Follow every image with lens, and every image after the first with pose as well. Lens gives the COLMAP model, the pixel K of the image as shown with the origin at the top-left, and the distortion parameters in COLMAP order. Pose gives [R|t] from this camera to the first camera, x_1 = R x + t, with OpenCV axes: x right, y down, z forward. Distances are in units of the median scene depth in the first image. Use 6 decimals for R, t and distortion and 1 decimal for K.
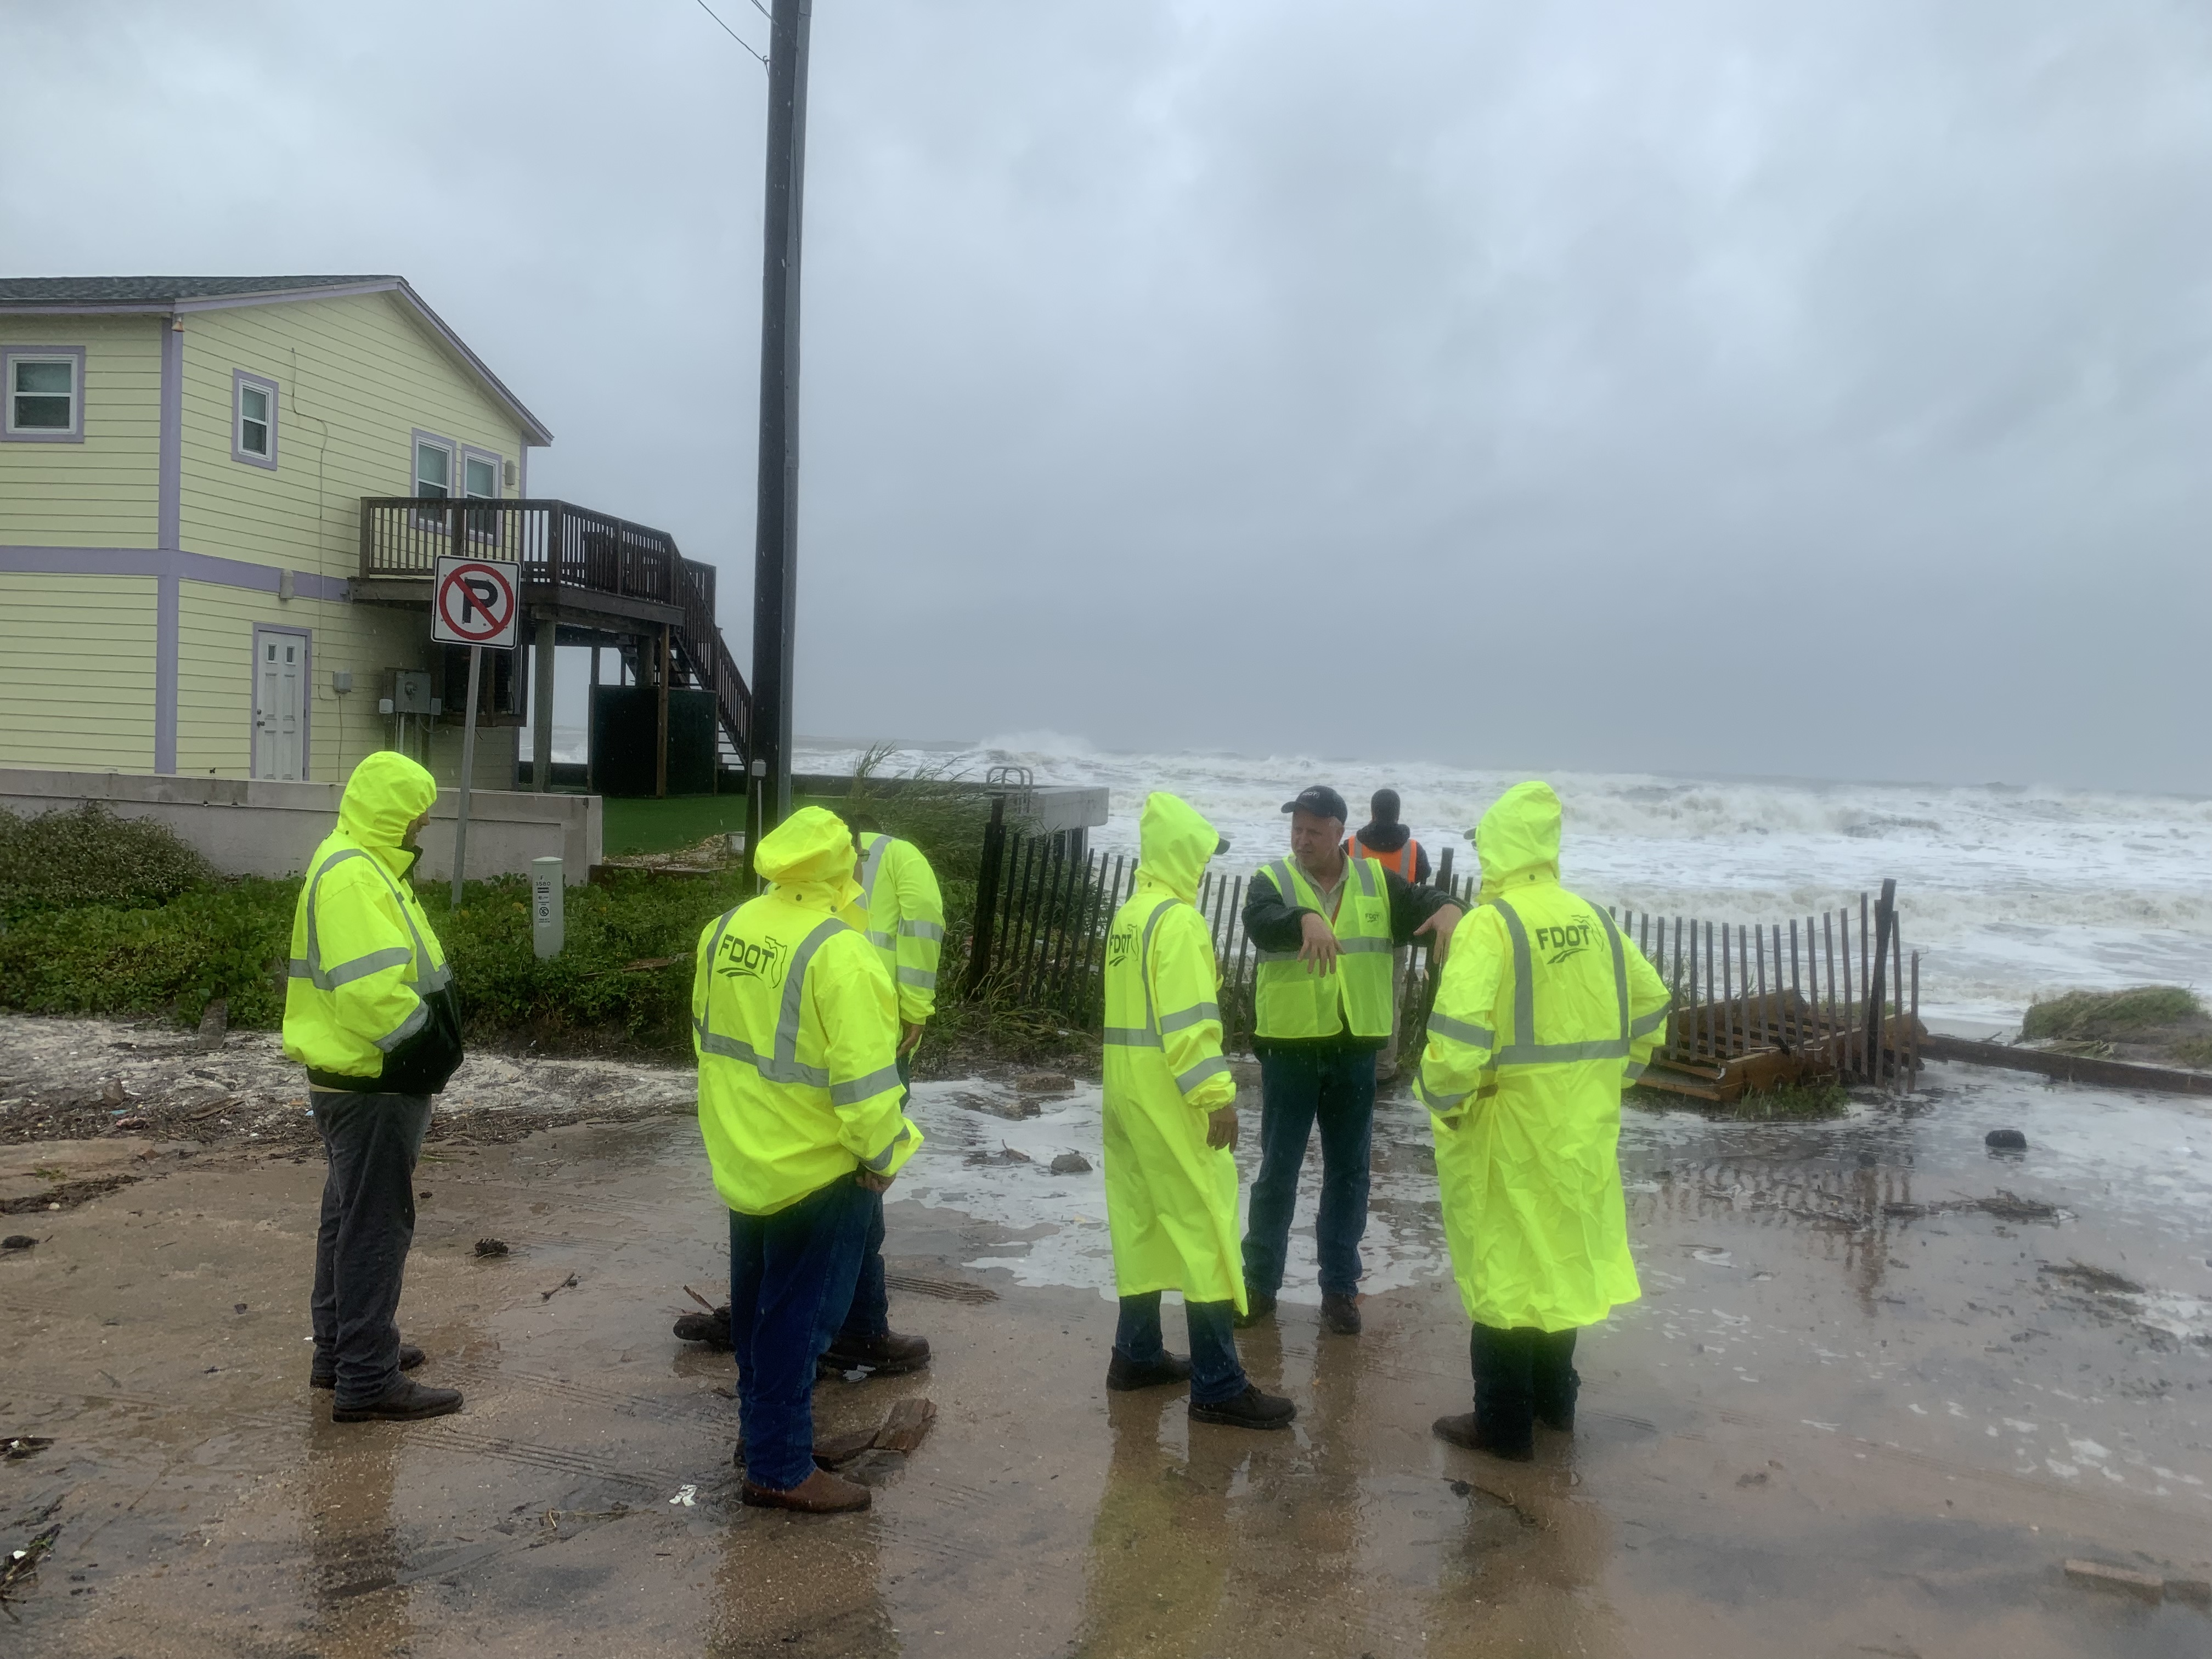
lens RADIAL K [[1699.0, 0, 1115.2], [0, 1699.0, 831.8], [0, 0, 1]] dist [0.005015, -0.001318]
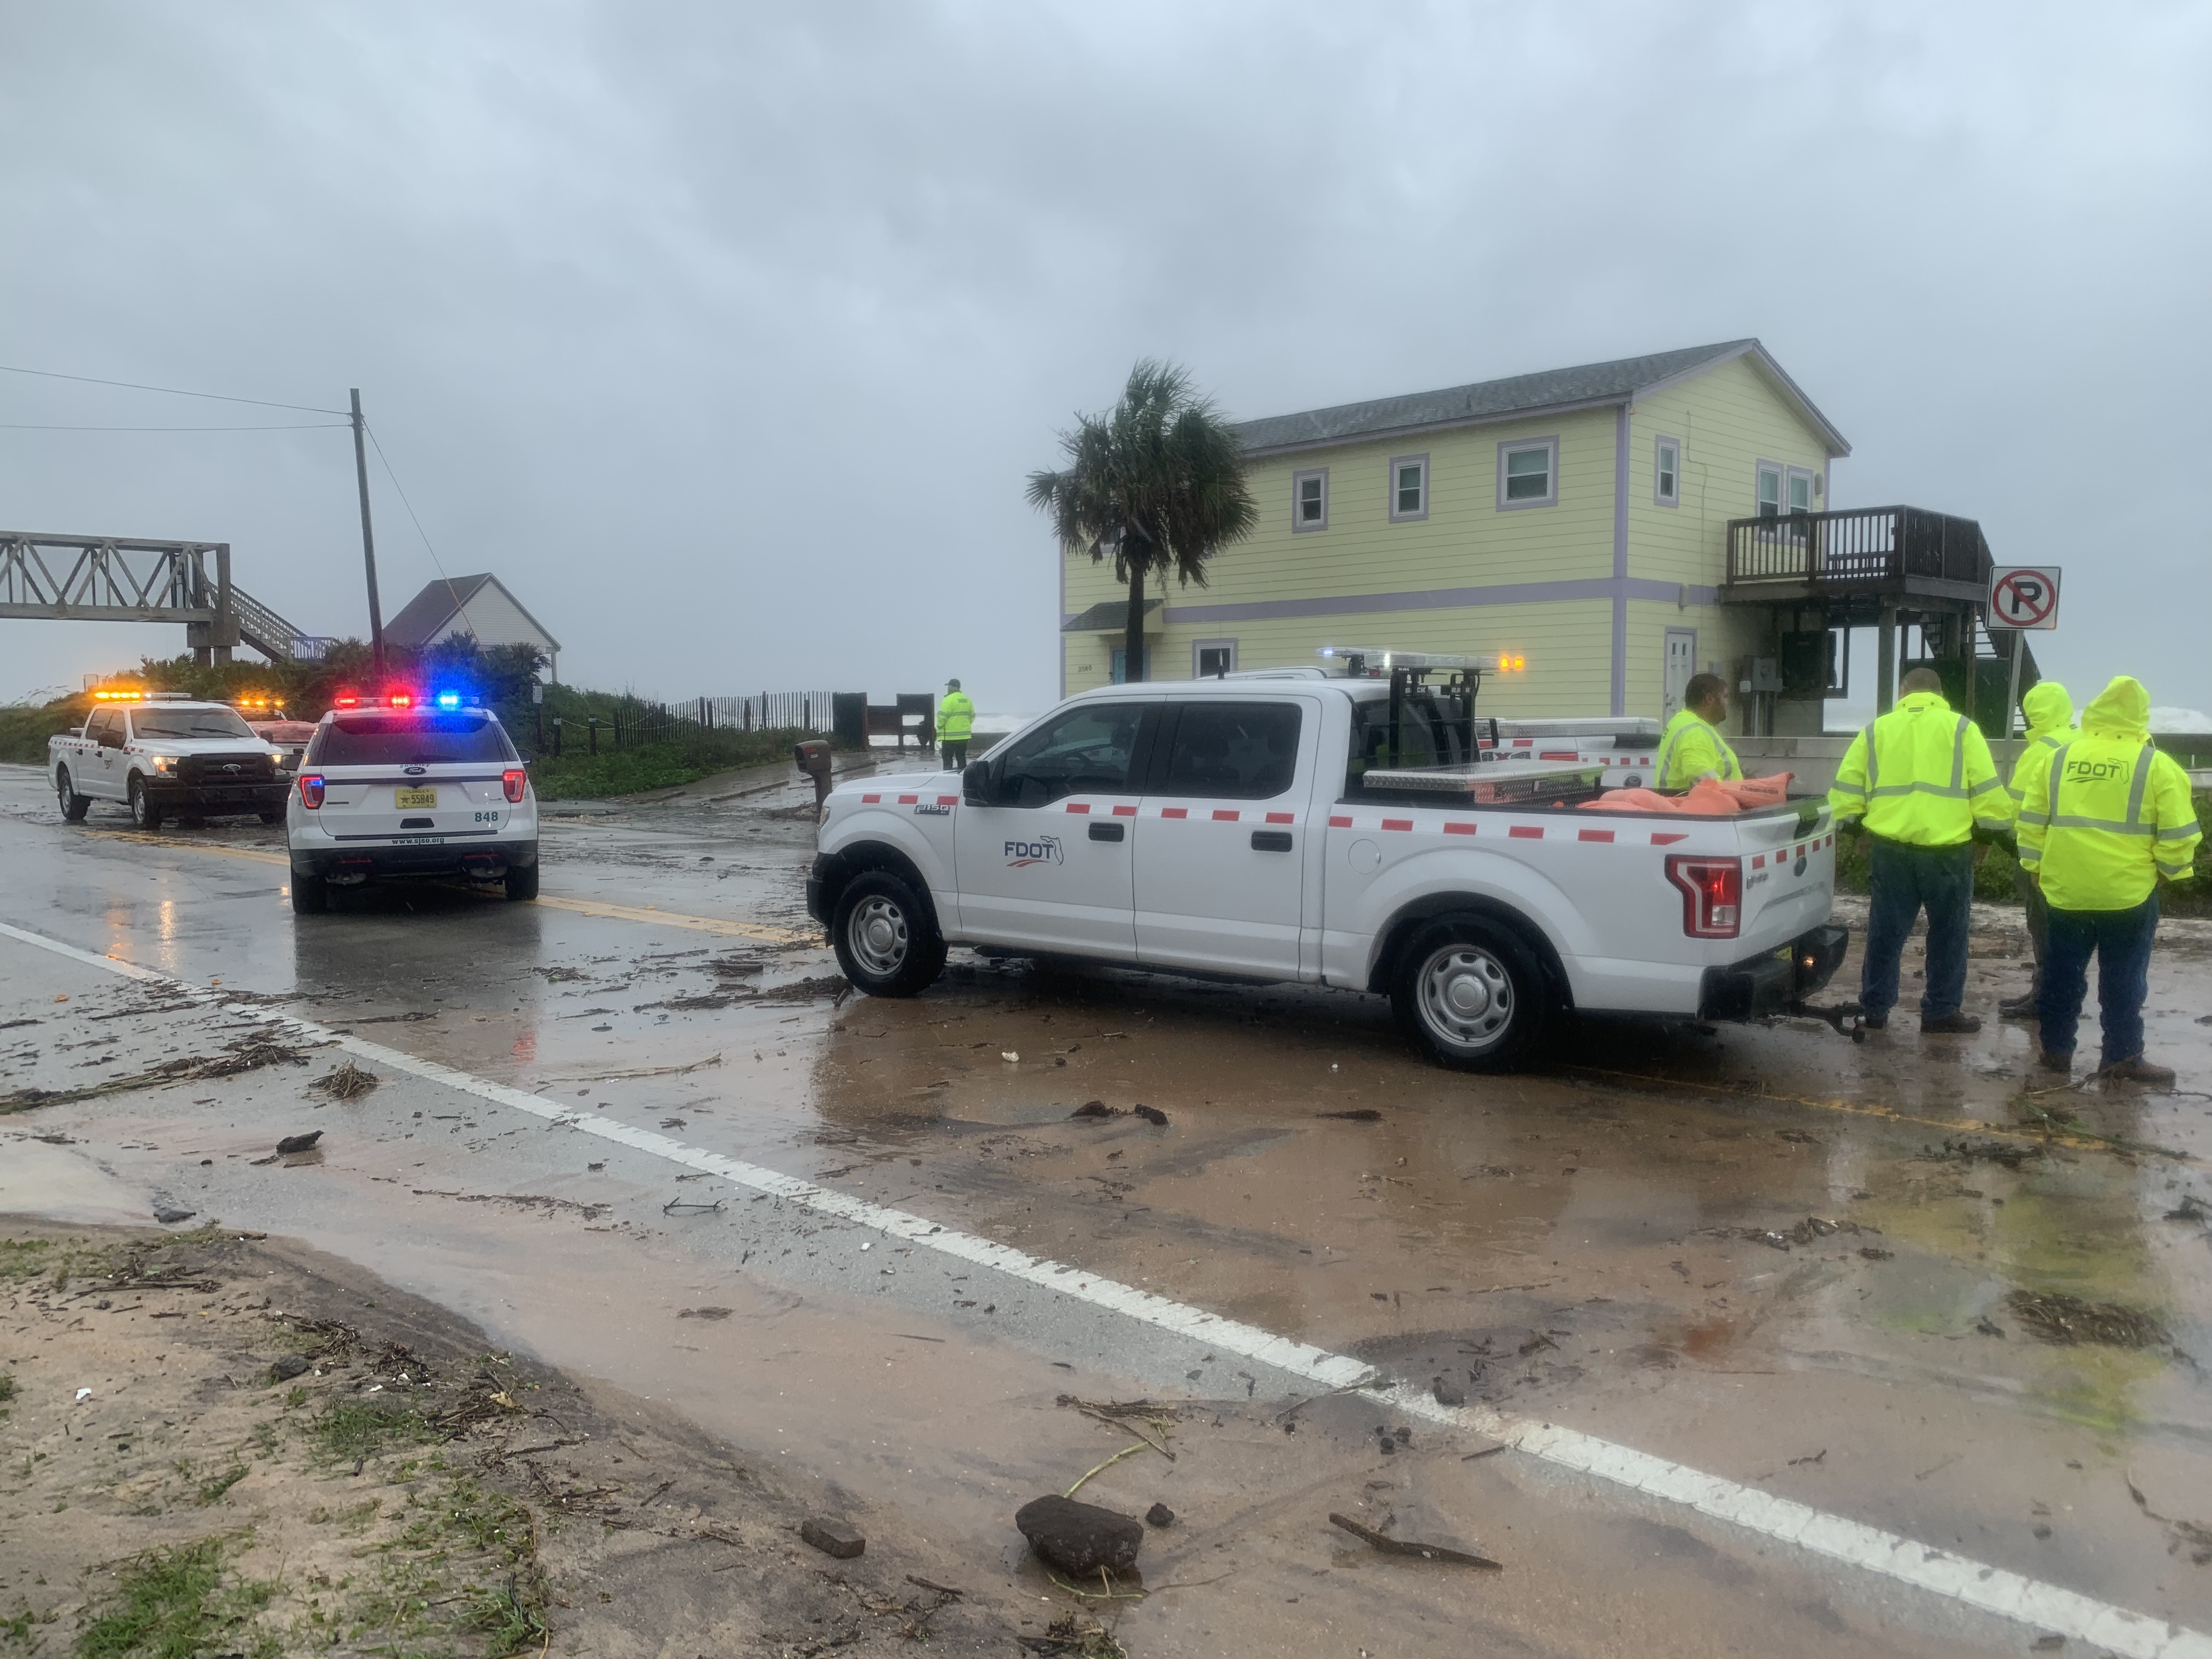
lens RADIAL K [[1689.9, 0, 1131.7], [0, 1689.9, 802.0], [0, 0, 1]] dist [0.079609, -0.099413]
pose [[0.824842, -0.015064, -0.565163, -0.185952], [0.010850, 0.999883, -0.010815, 0.035116], [0.565260, 0.002789, 0.824908, -0.520733]]
